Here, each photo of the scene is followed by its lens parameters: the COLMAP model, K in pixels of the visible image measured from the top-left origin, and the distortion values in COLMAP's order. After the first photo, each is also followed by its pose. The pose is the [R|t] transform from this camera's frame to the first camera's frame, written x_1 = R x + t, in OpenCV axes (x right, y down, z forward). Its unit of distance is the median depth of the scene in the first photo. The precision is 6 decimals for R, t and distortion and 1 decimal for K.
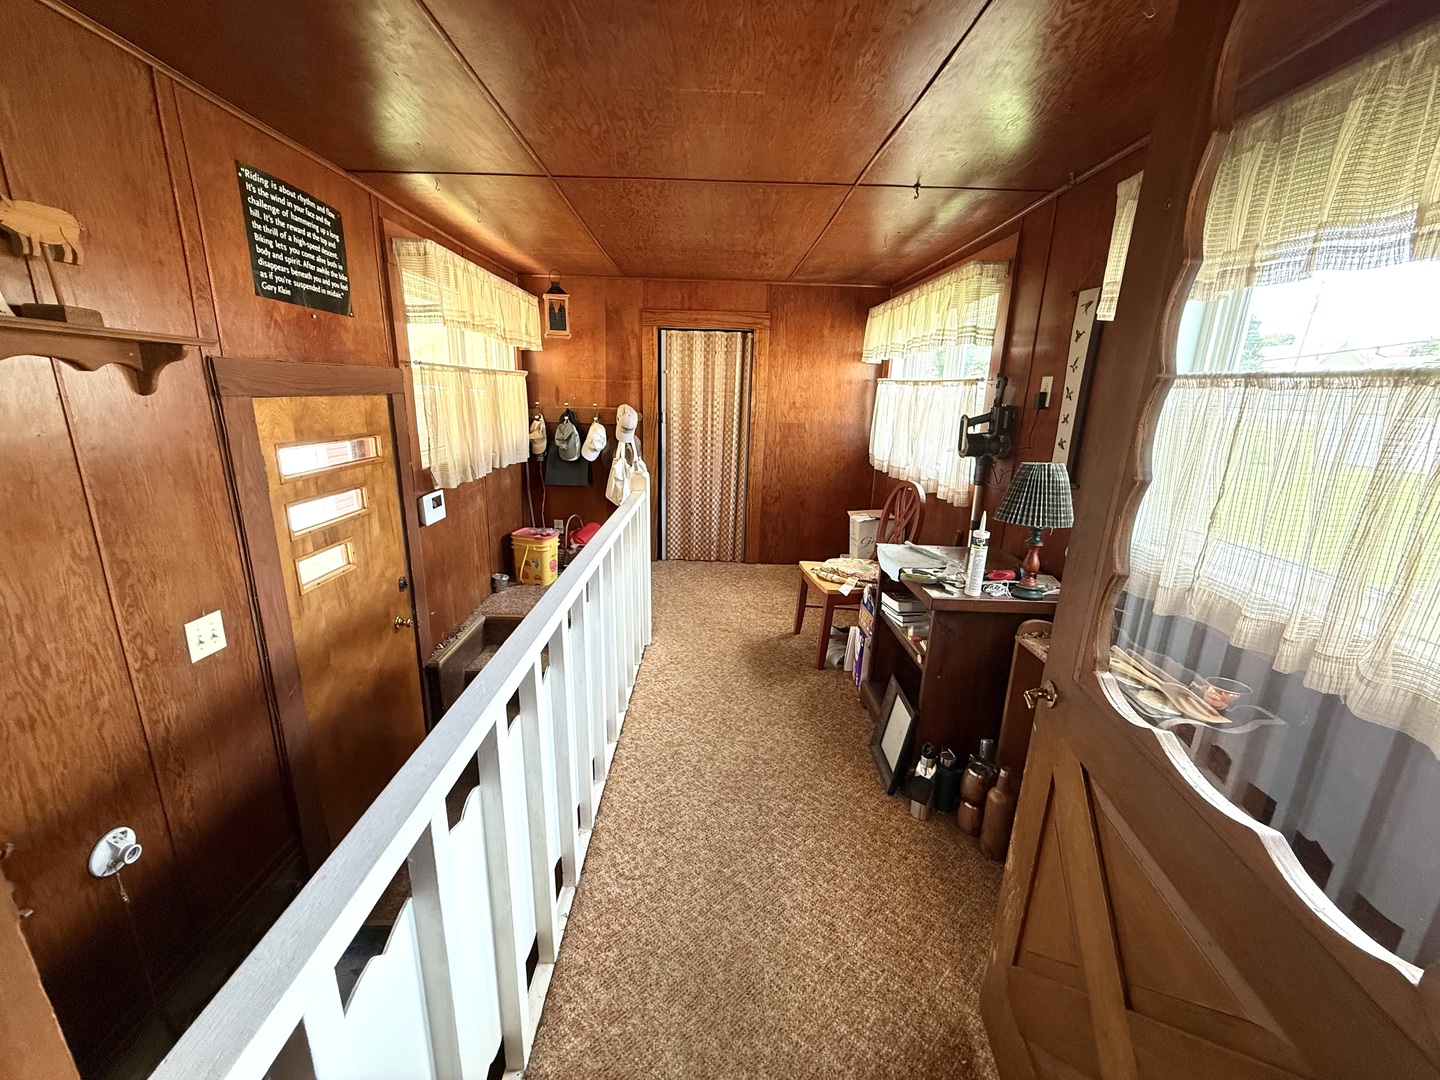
lens RADIAL K [[574.2, 0, 712.2], [0, 574.2, 539.2], [0, 0, 1]] dist [0.000942, -0.000006]
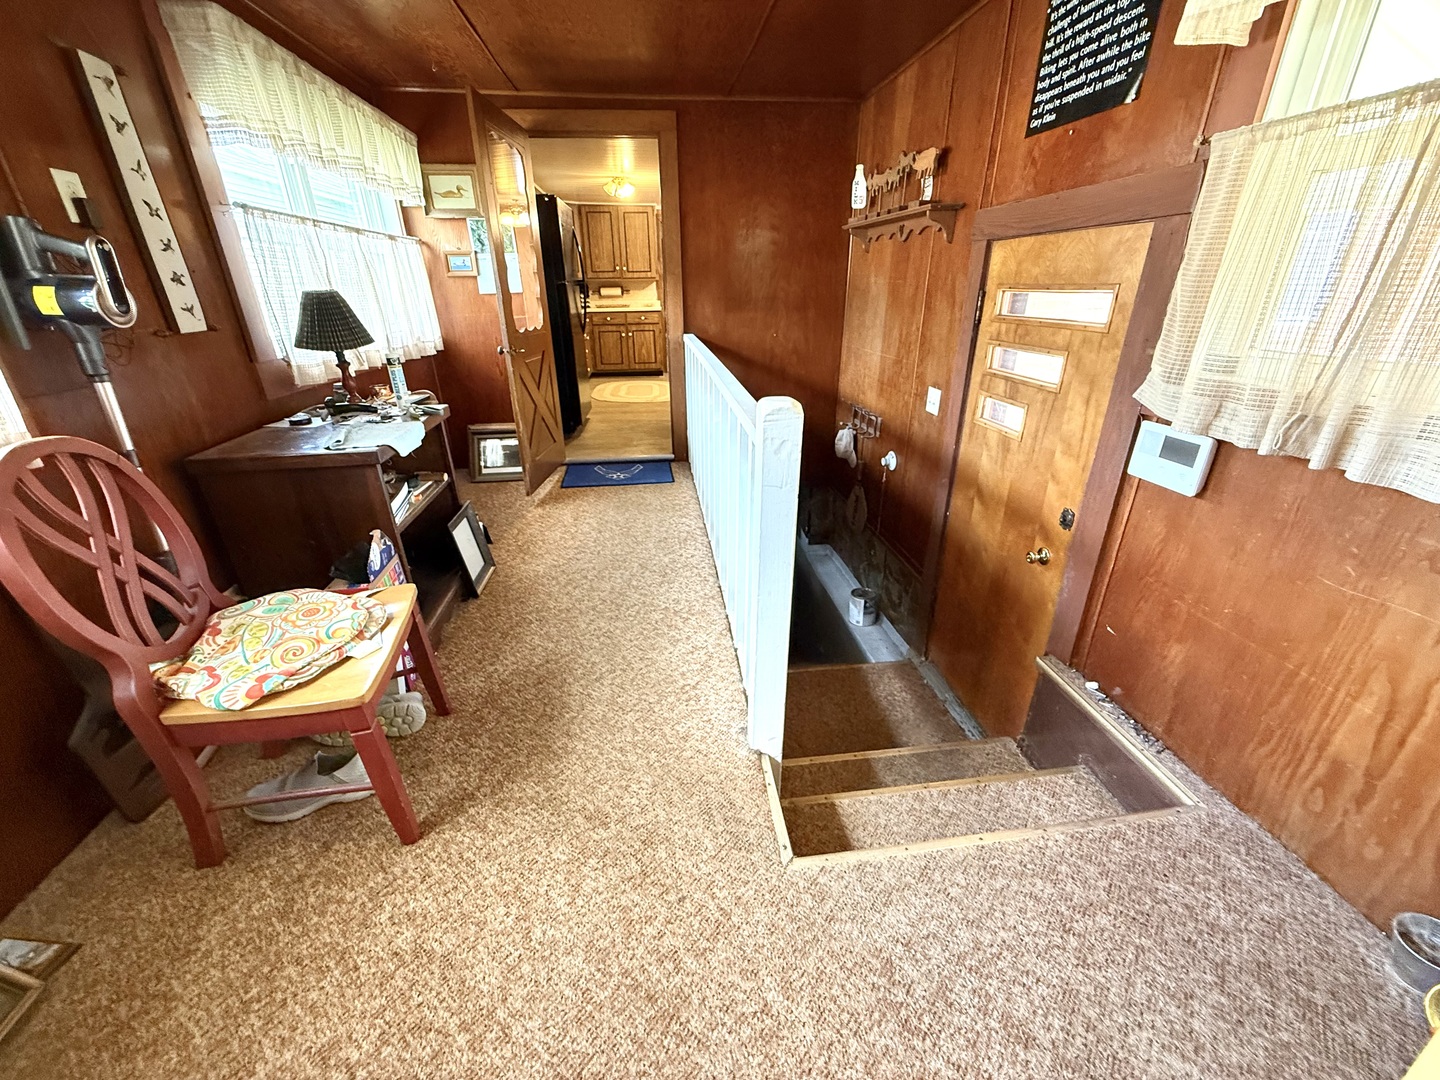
lens RADIAL K [[574.2, 0, 712.2], [0, 574.2, 539.2], [0, 0, 1]] dist [0.000942, -0.000006]
pose [[-0.993552, 0.035587, -0.107652, -0.043736], [-0.039433, 0.781736, 0.622361, -0.446586], [0.106303, 0.622593, -0.775292, 2.090359]]
